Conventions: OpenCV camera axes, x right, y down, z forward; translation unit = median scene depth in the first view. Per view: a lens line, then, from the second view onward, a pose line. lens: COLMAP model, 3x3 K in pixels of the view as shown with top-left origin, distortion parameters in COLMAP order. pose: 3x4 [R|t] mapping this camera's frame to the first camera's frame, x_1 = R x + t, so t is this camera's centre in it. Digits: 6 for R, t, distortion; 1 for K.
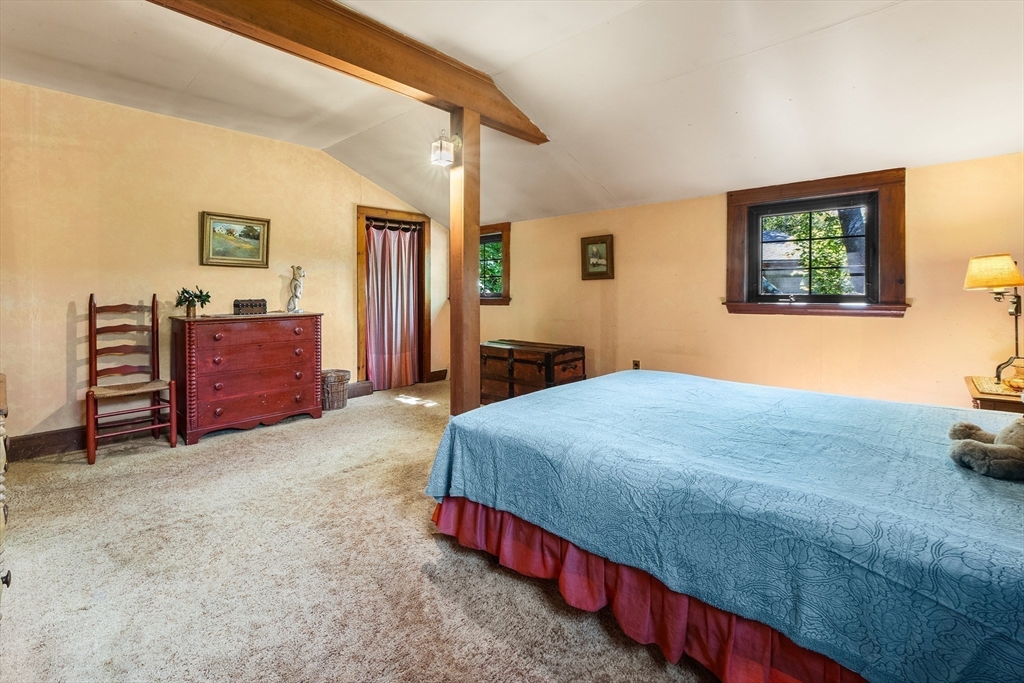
lens RADIAL K [[471.6, 0, 522.8], [0, 471.6, 299.6], [0, 0, 1]] dist [0.006204, 0.000733]
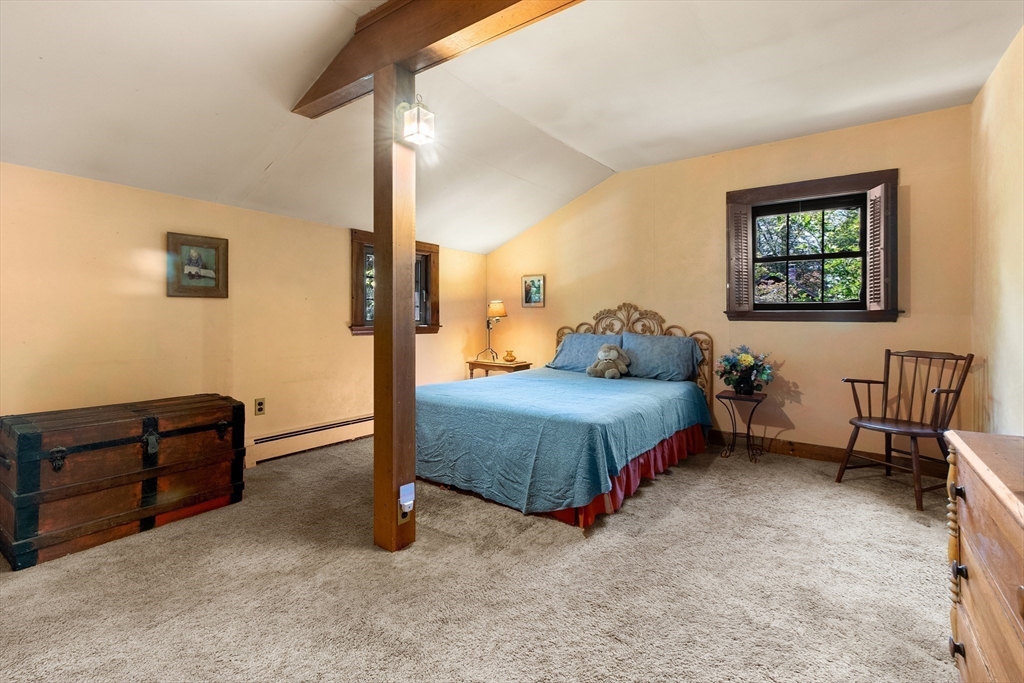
lens RADIAL K [[471.6, 0, 515.2], [0, 471.6, 317.7], [0, 0, 1]] dist [0.006204, 0.000733]
pose [[-0.127808, 0.003128, 0.991794, -0.615596], [0.001374, 0.999995, -0.002976, -0.009312], [-0.991798, 0.000982, -0.127811, 0.631335]]
